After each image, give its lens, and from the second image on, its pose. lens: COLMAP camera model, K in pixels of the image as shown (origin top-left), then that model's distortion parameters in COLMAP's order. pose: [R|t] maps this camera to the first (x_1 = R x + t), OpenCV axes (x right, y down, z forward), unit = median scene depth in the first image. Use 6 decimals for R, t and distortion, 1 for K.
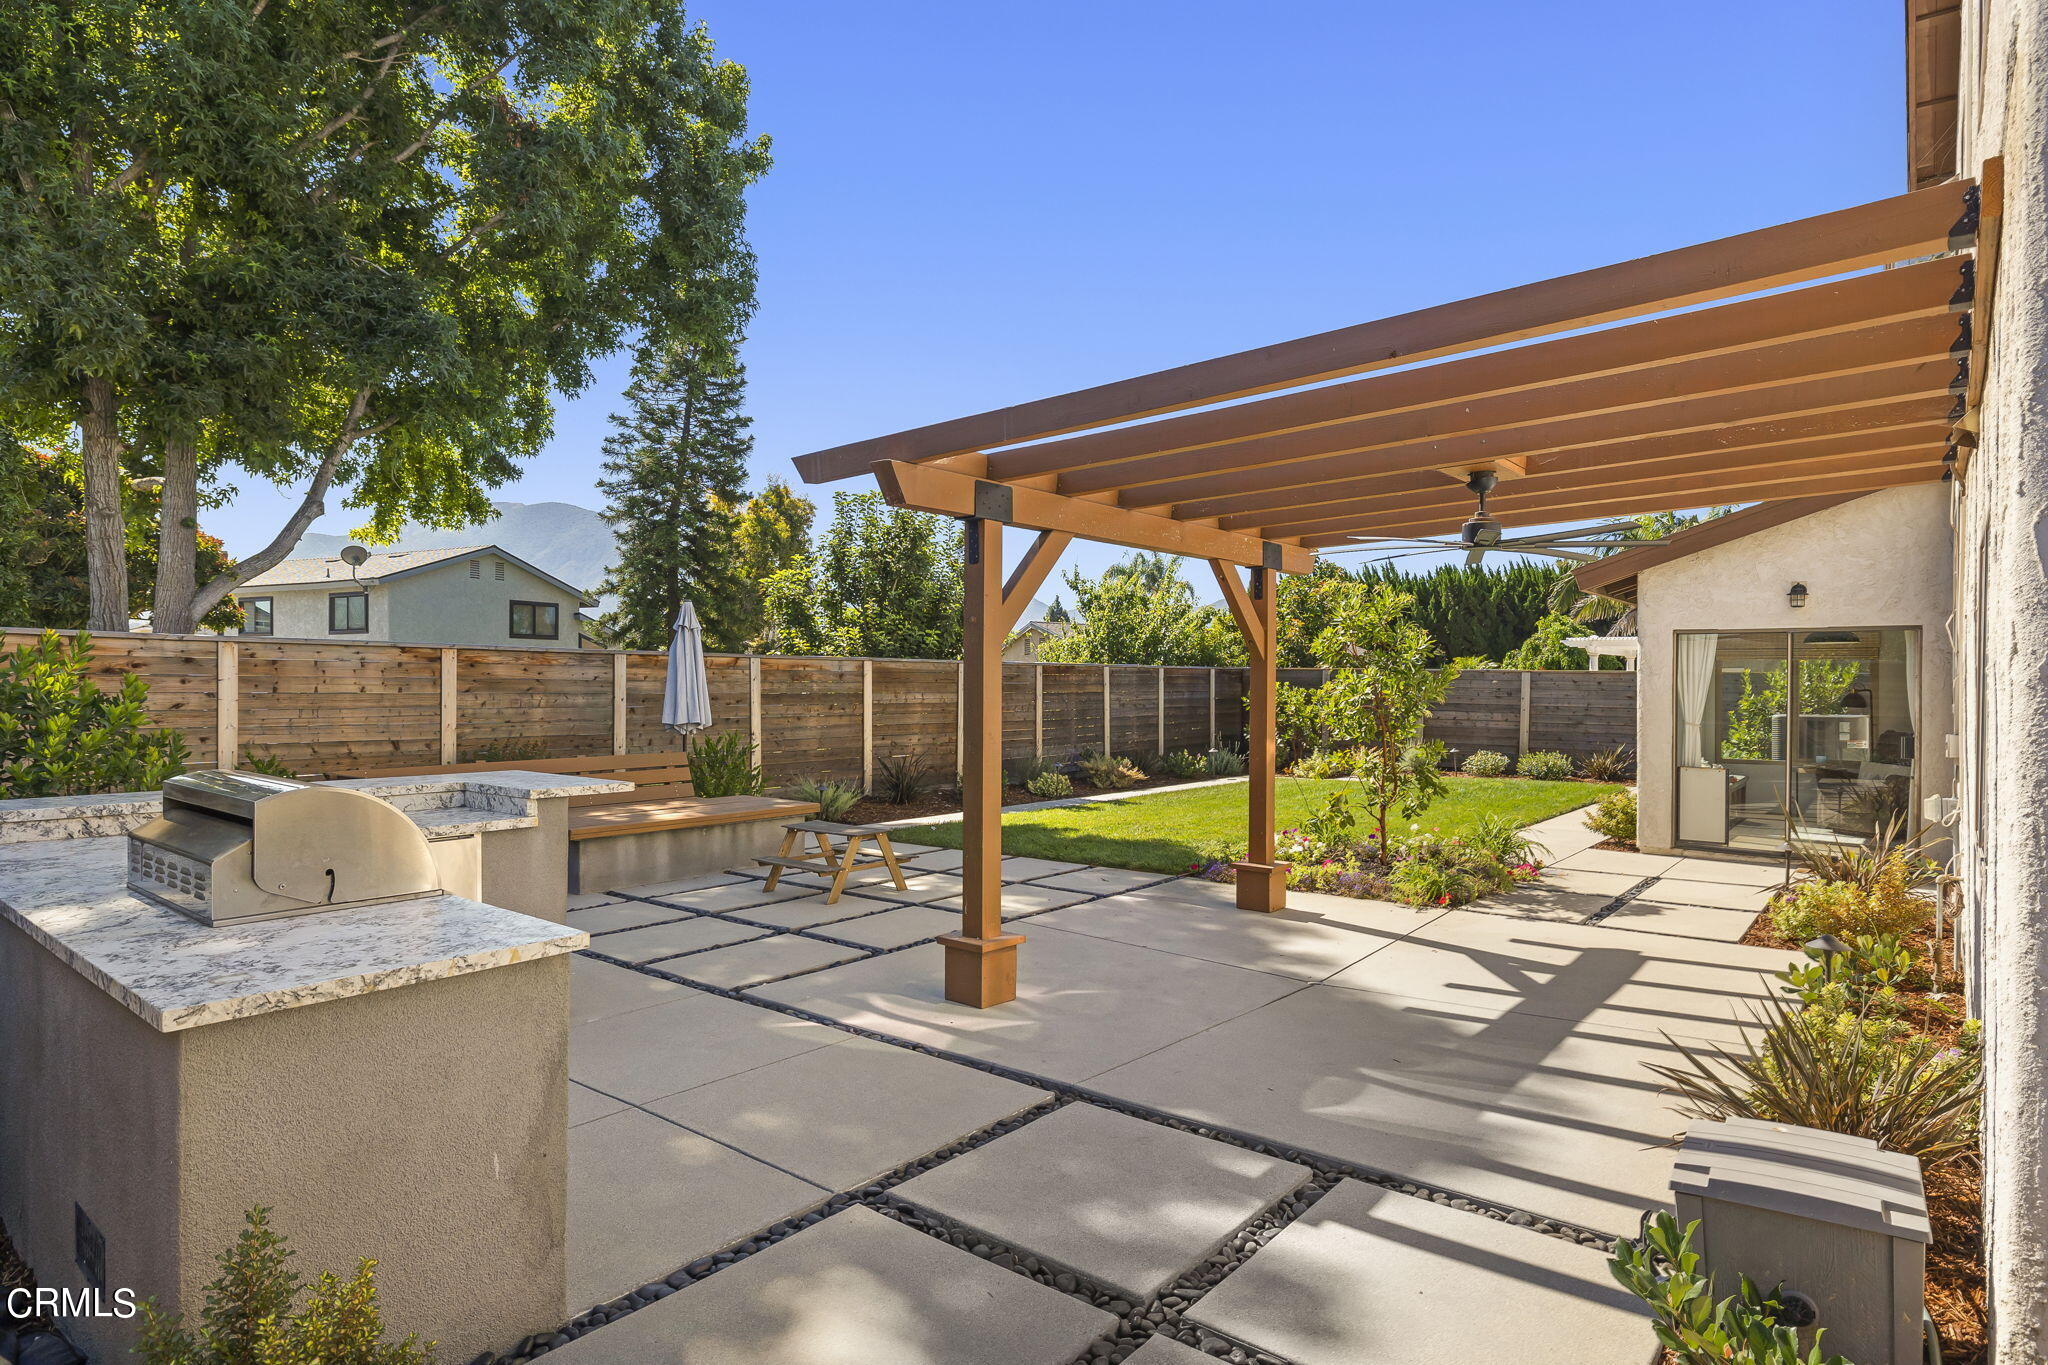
lens RADIAL K [[1117.2, 0, 1024.0], [0, 1117.2, 682.5], [0, 0, 1]] dist [-0.001094, -0.000286]
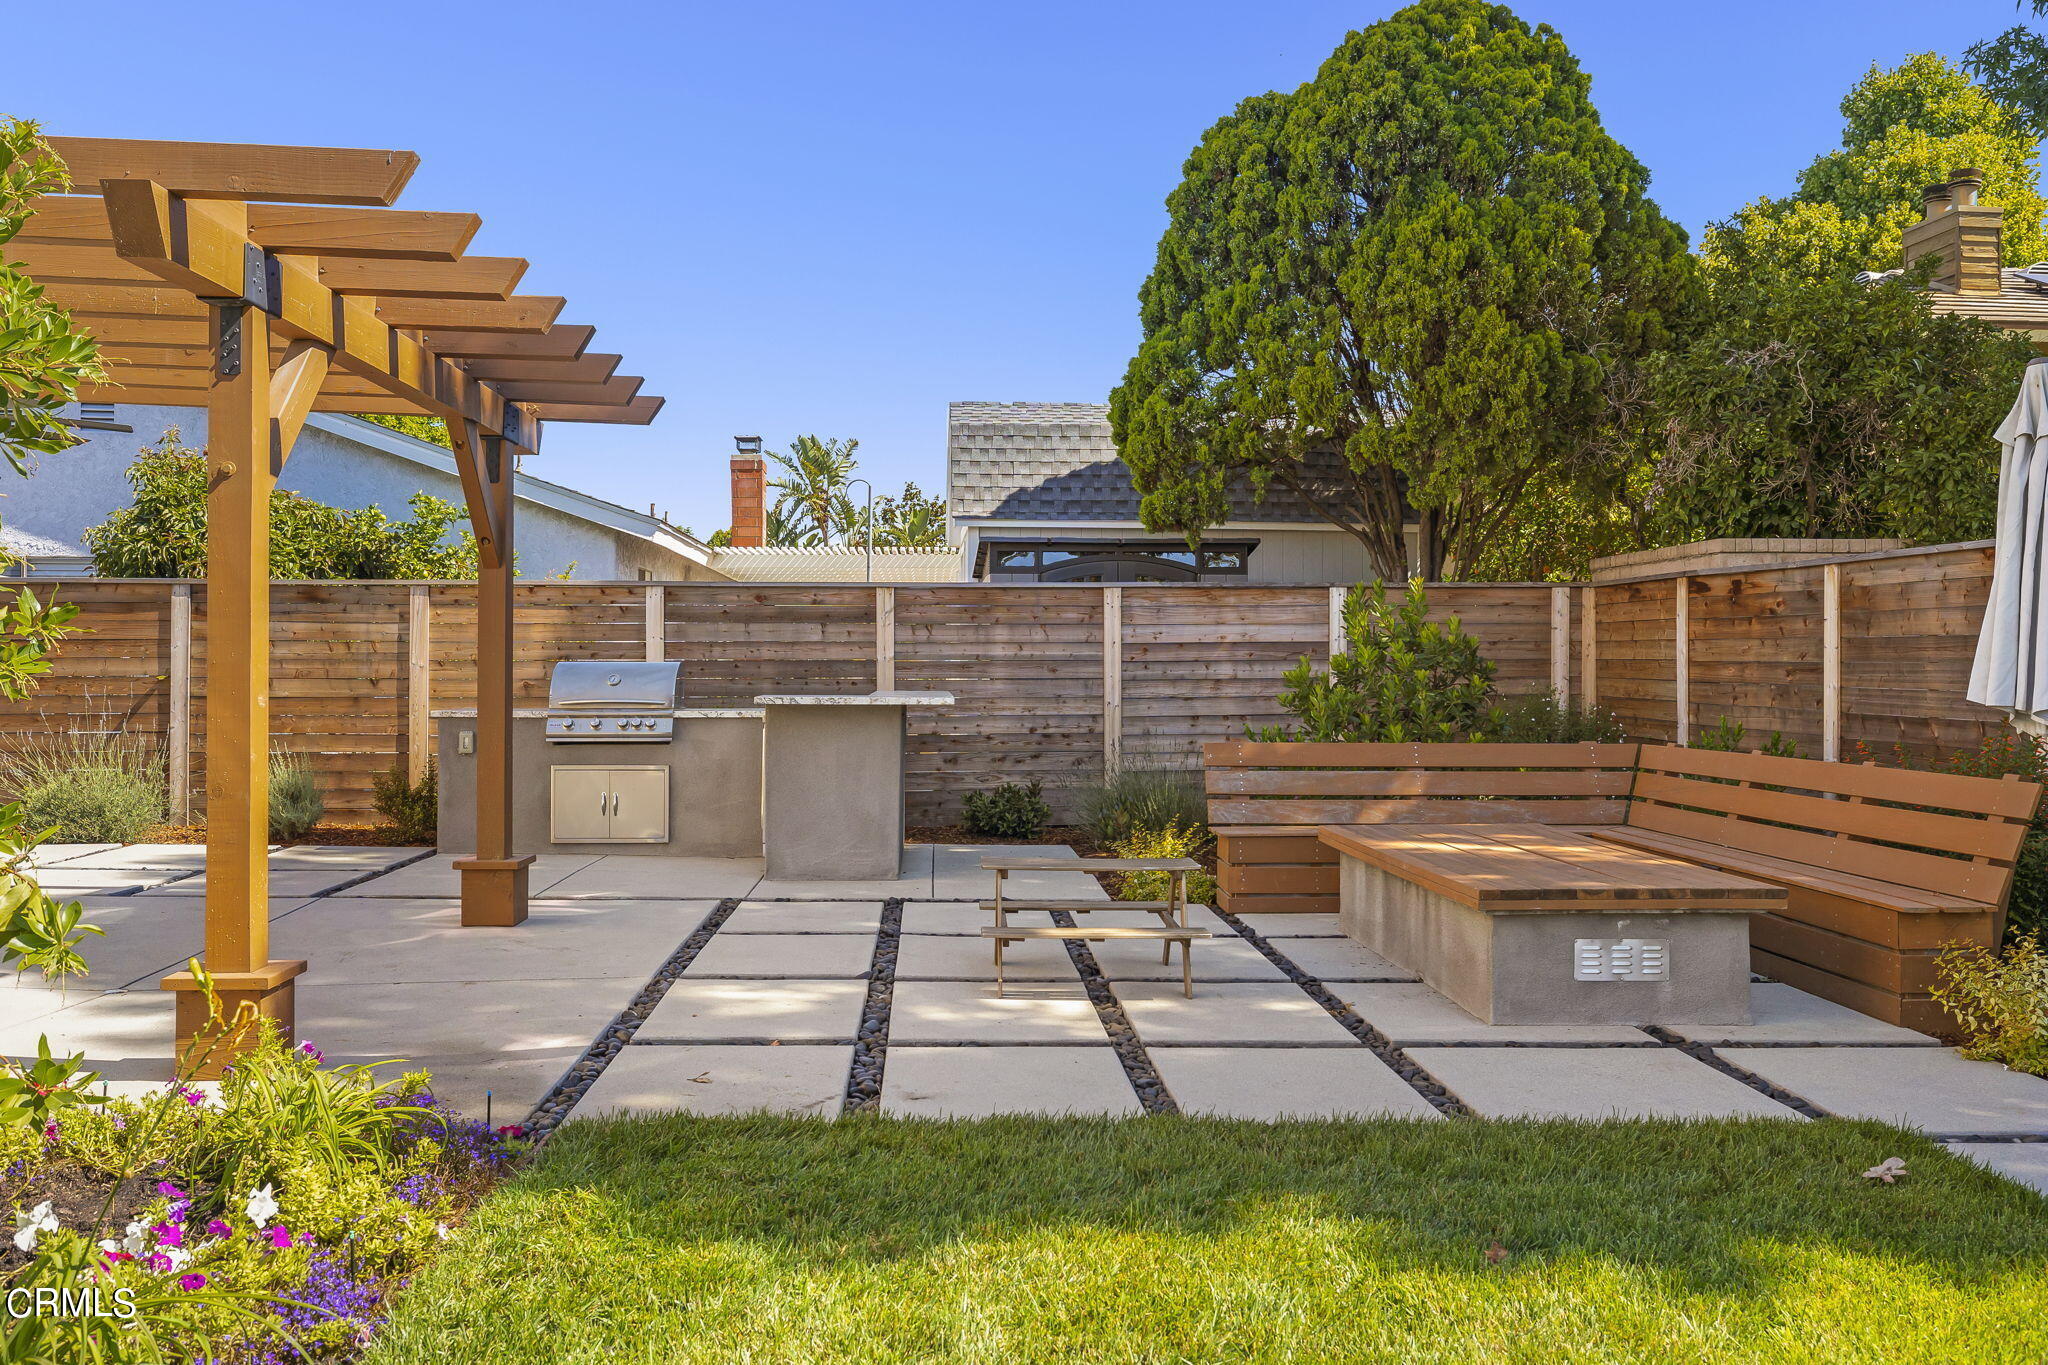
lens RADIAL K [[1625.3, 0, 1027.7], [0, 1625.3, 661.3], [0, 0, 1]] dist [0.003104, -0.000724]
pose [[-0.736995, -0.010399, -0.675818, 0.169482], [-0.007471, 0.999946, -0.007239, 0.017274], [0.675857, -0.000286, -0.737033, 0.695655]]
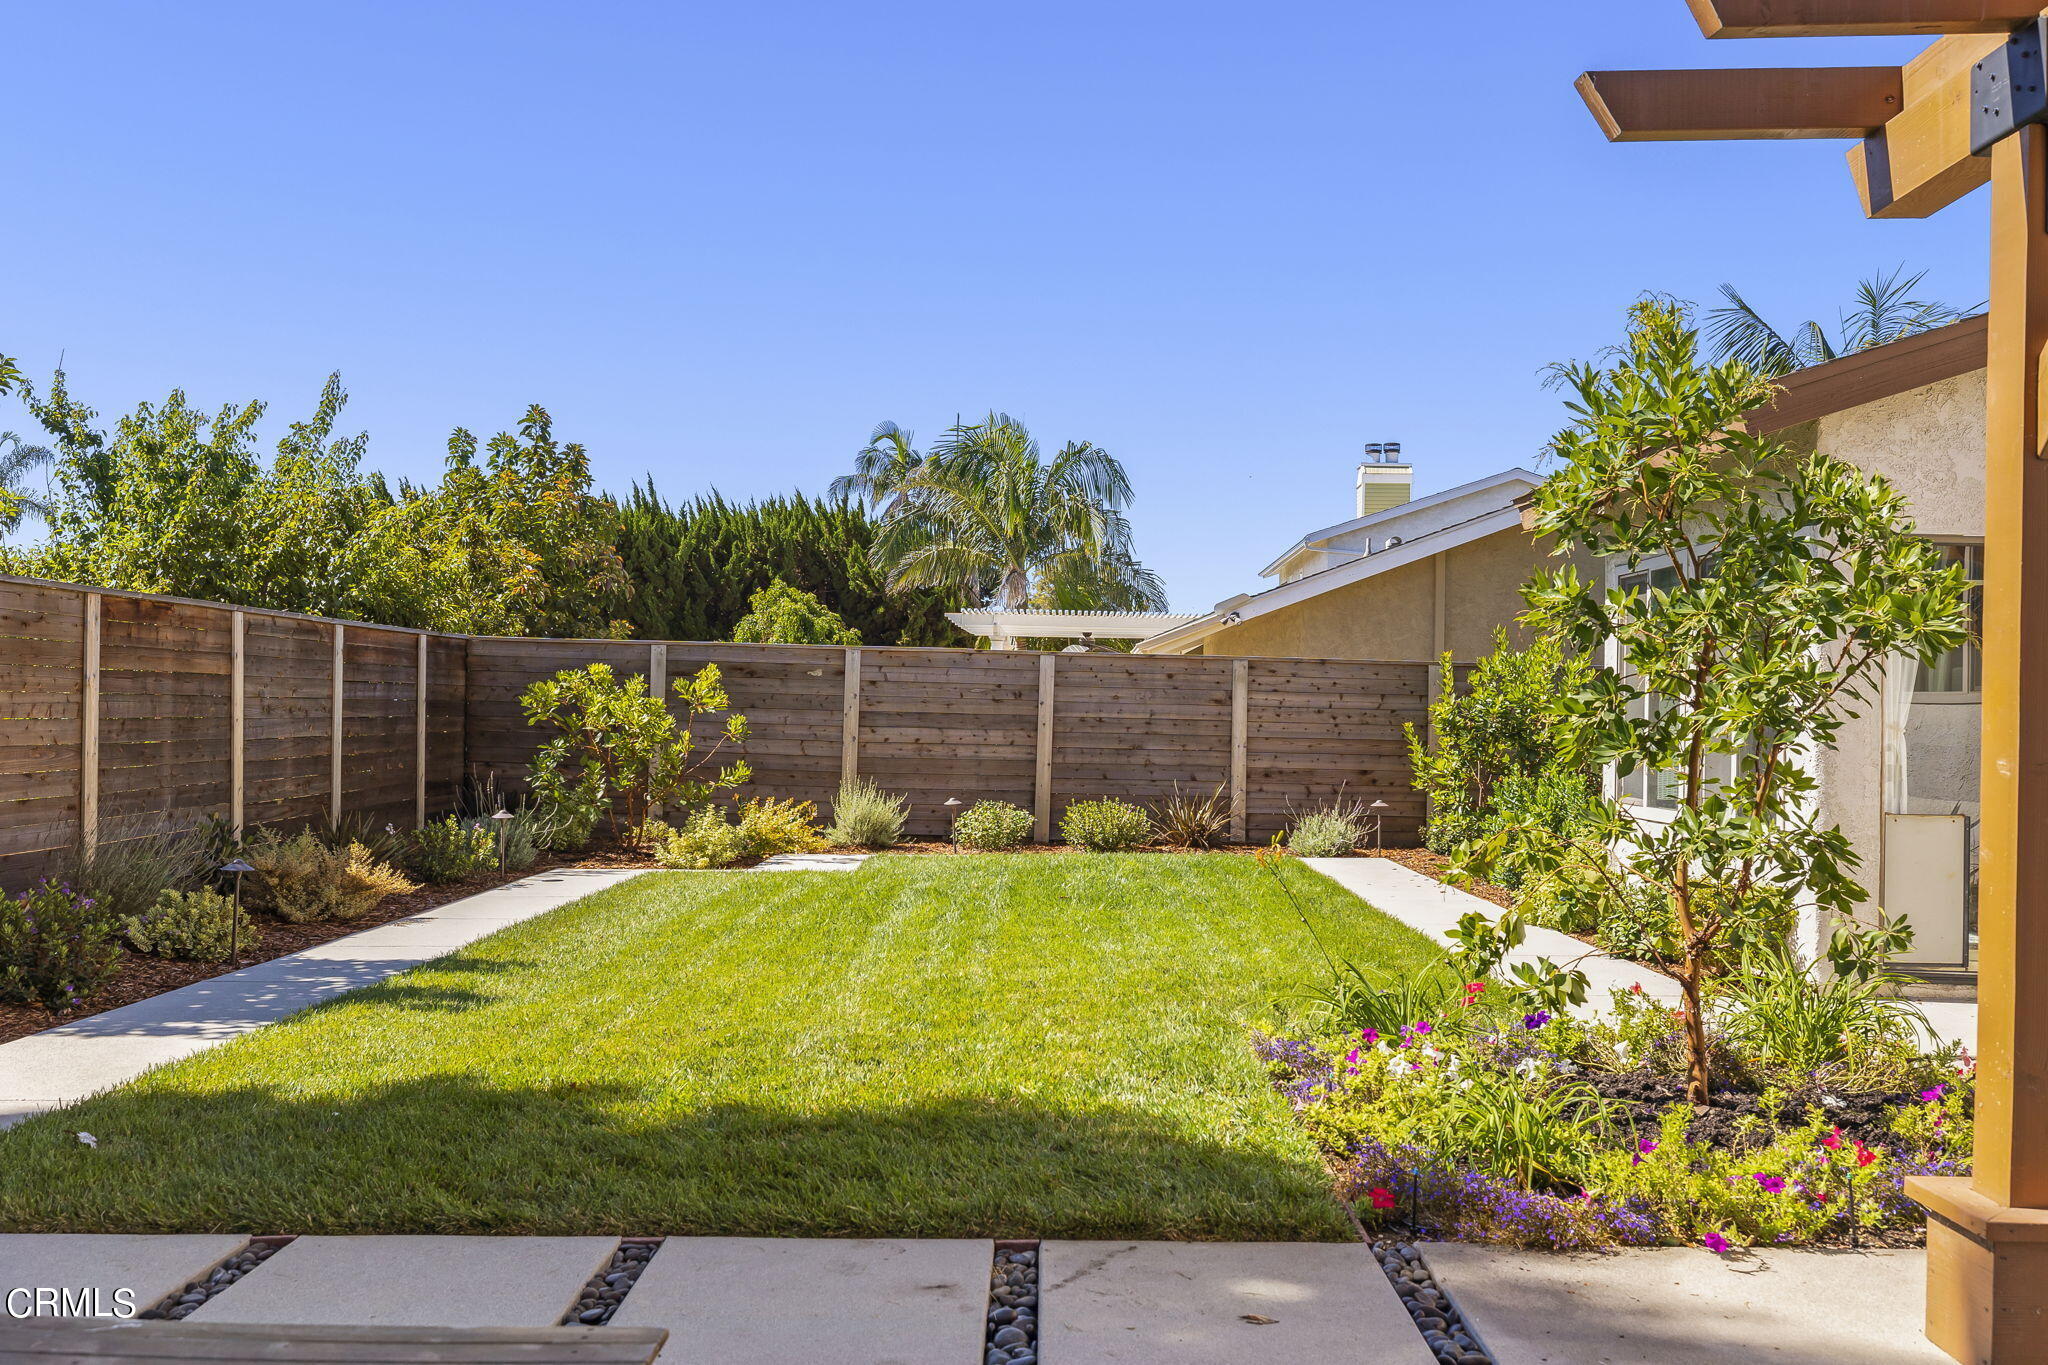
lens RADIAL K [[1788.5, 0, 1030.3], [0, 1788.5, 708.8], [0, 0, 1]] dist [-0.002682, -0.004348]
pose [[0.778841, 0.008202, 0.627167, -0.105155], [-0.010146, 0.999948, -0.000478, 0.017945], [-0.627139, -0.005991, 0.778885, 0.336245]]
